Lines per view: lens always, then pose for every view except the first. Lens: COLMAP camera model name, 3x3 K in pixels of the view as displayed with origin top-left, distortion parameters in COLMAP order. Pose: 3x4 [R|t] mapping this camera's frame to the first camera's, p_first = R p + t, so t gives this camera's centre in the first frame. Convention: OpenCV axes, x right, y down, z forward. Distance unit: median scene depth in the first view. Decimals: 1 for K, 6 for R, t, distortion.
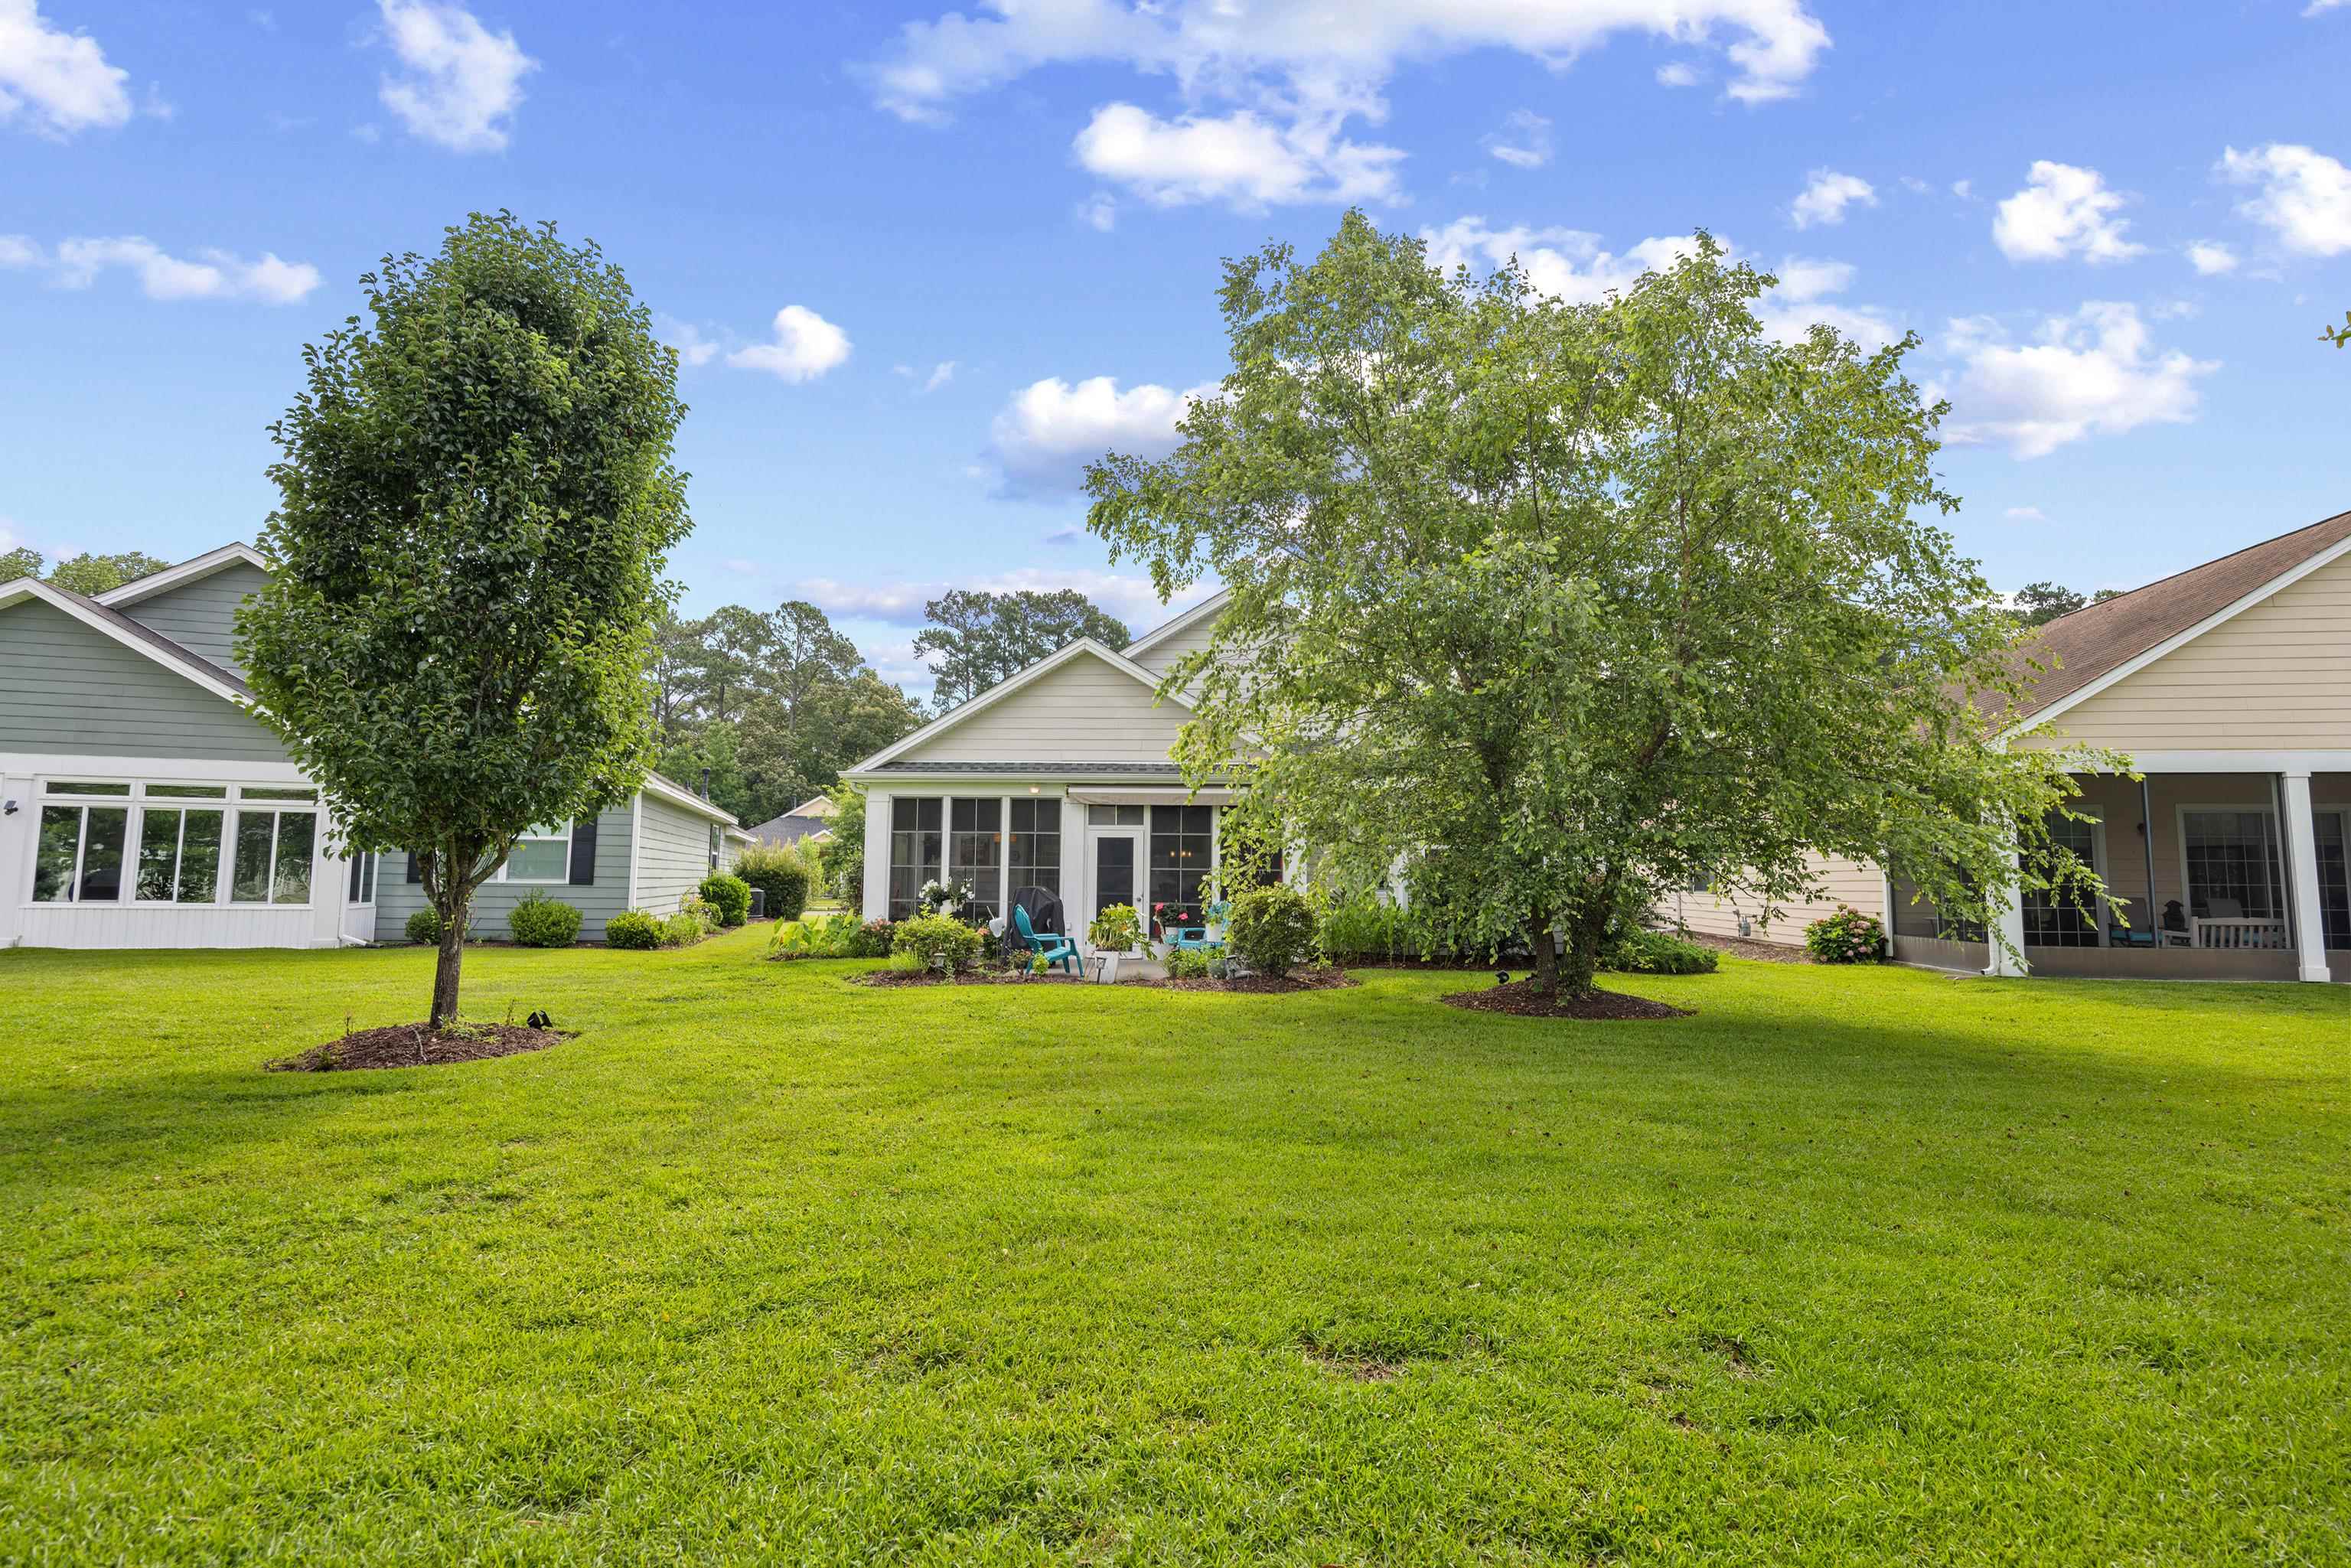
lens RADIAL K [[1134.1, 0, 1179.9], [0, 1134.1, 855.2], [0, 0, 1]] dist [-0.070159, 0.000020]
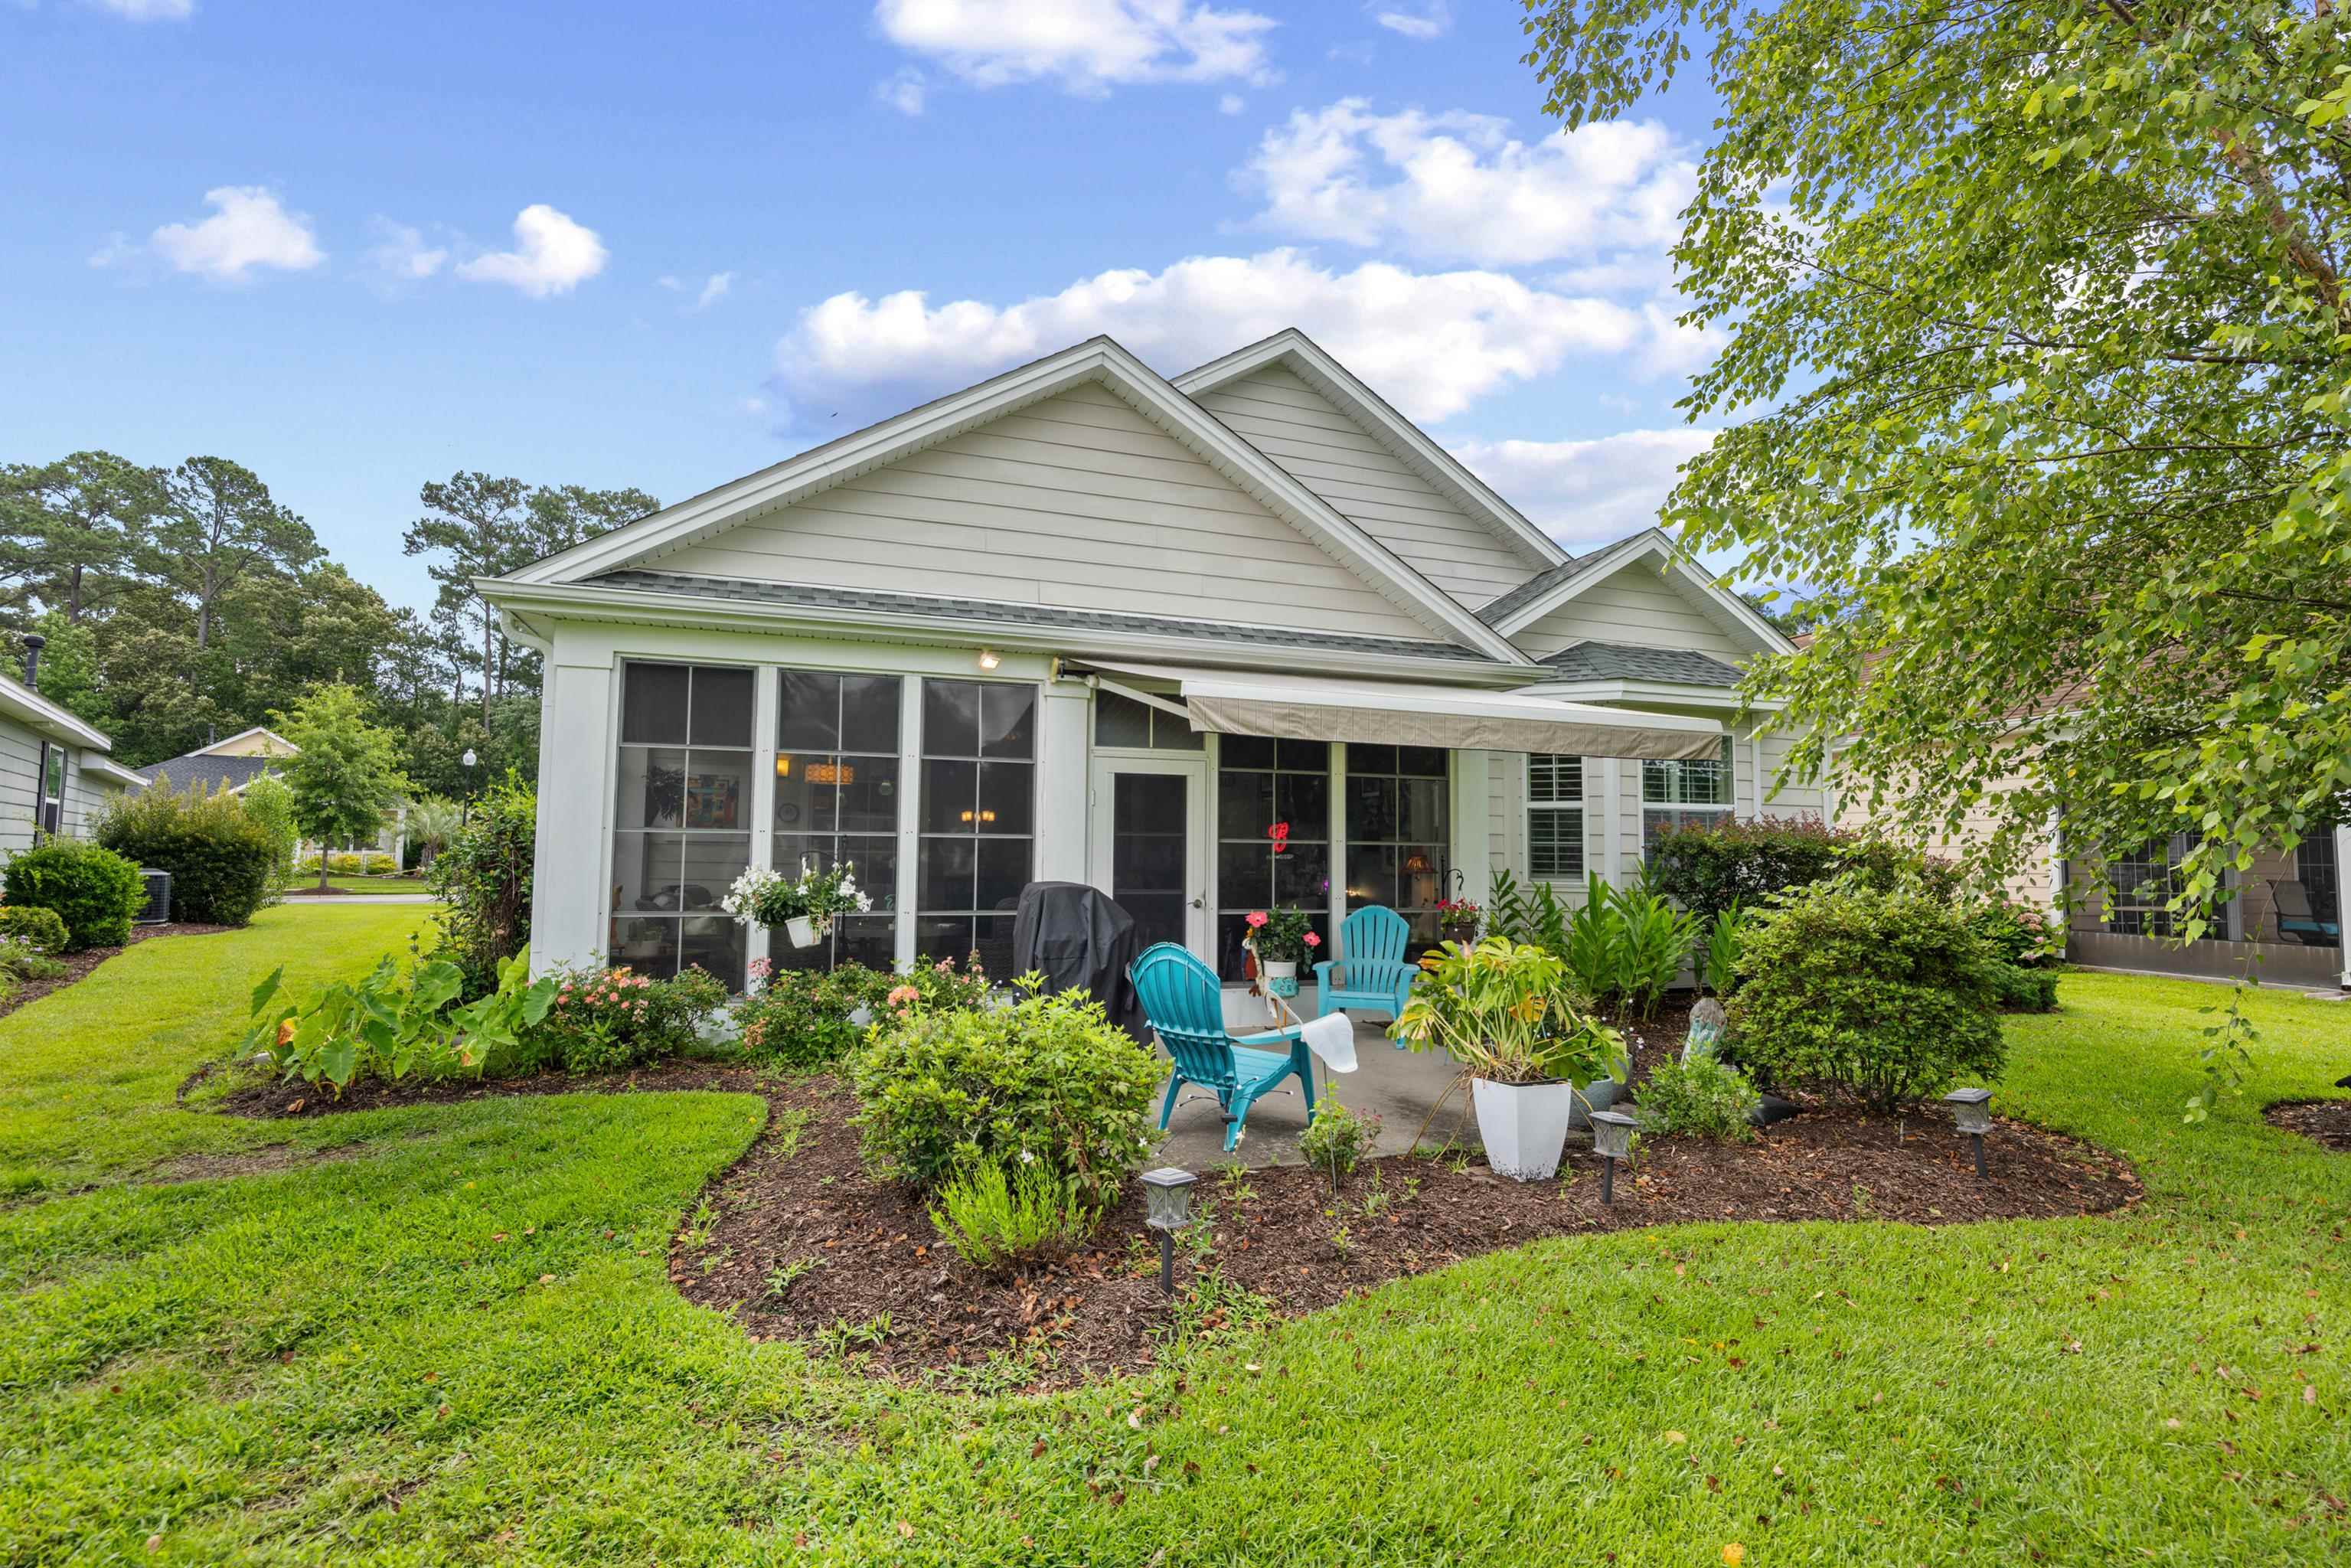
lens RADIAL K [[1096.5, 0, 1162.0], [0, 1096.5, 810.3], [0, 0, 1]] dist [-0.017761, 0.000303]
pose [[0.919888, 0.013132, 0.391962, -0.069644], [-0.009385, 0.999890, -0.011472, 0.001557], [-0.392070, 0.006874, 0.919910, 0.171836]]
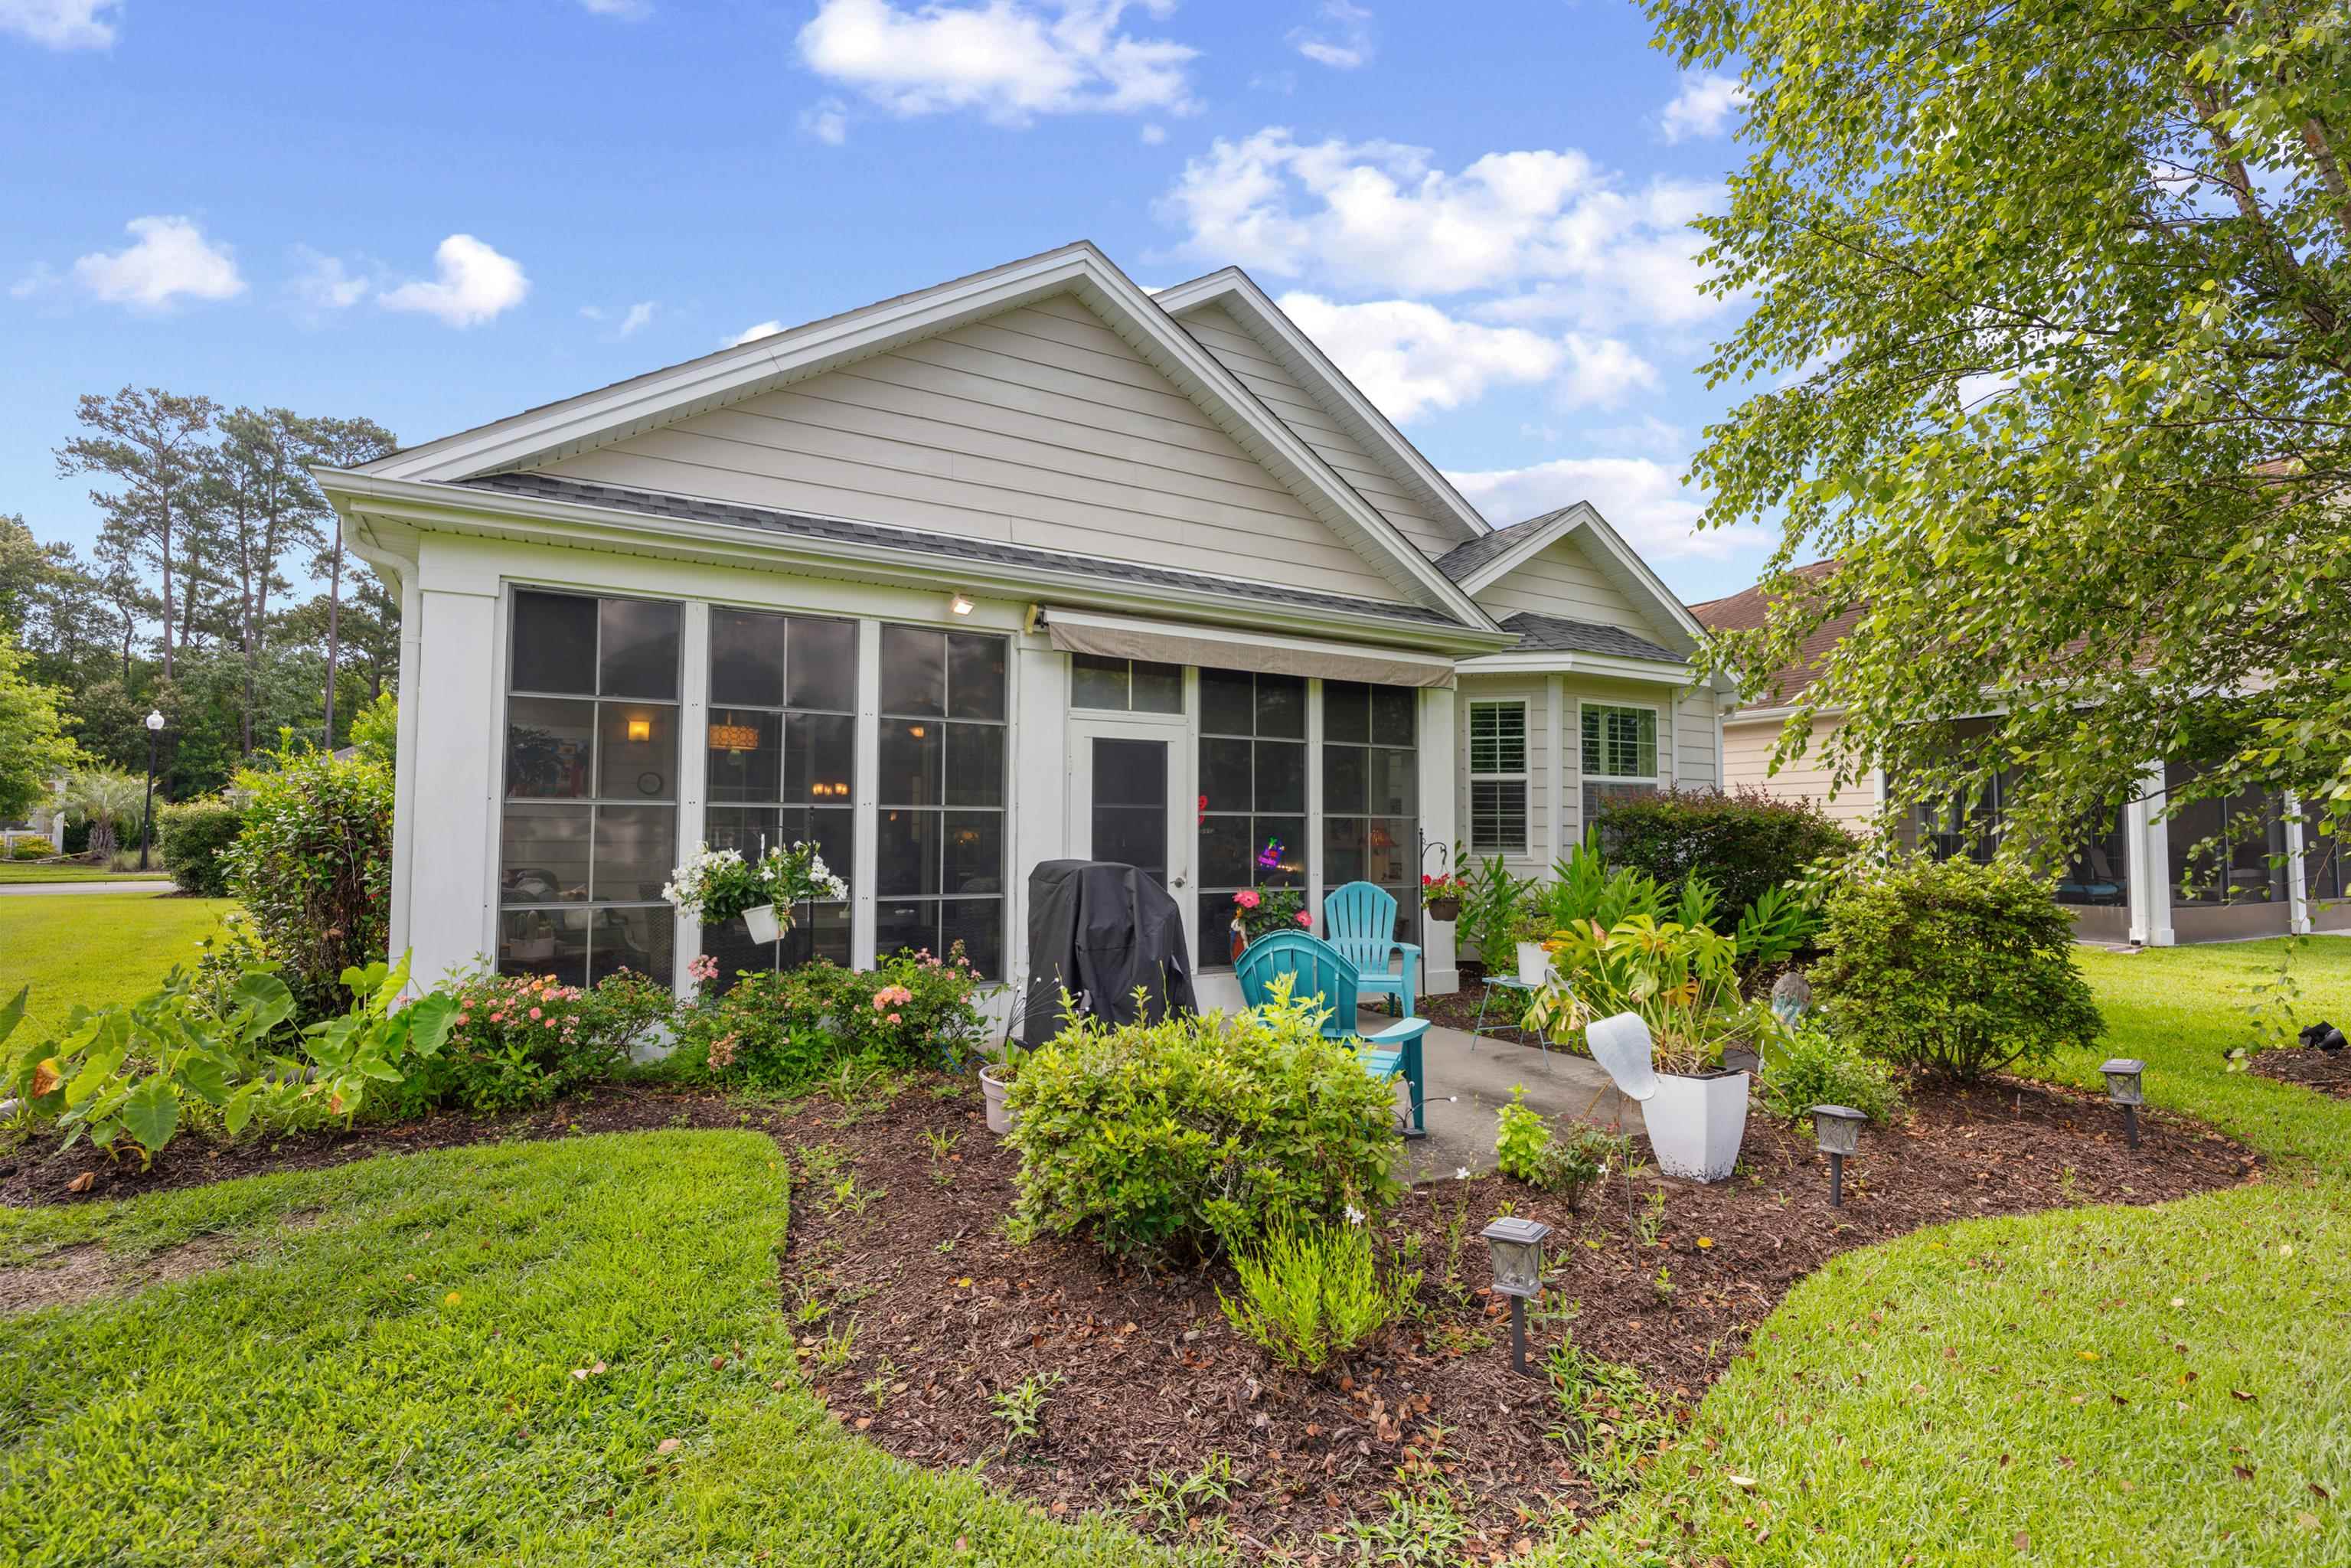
lens RADIAL K [[1096.5, 0, 1162.0], [0, 1096.5, 810.3], [0, 0, 1]] dist [-0.017761, 0.000303]
pose [[0.826027, 0.002797, 0.563624, -0.083760], [-0.009161, 0.999922, 0.008463, 0.002367], [-0.563556, -0.012154, 0.825988, 0.194572]]
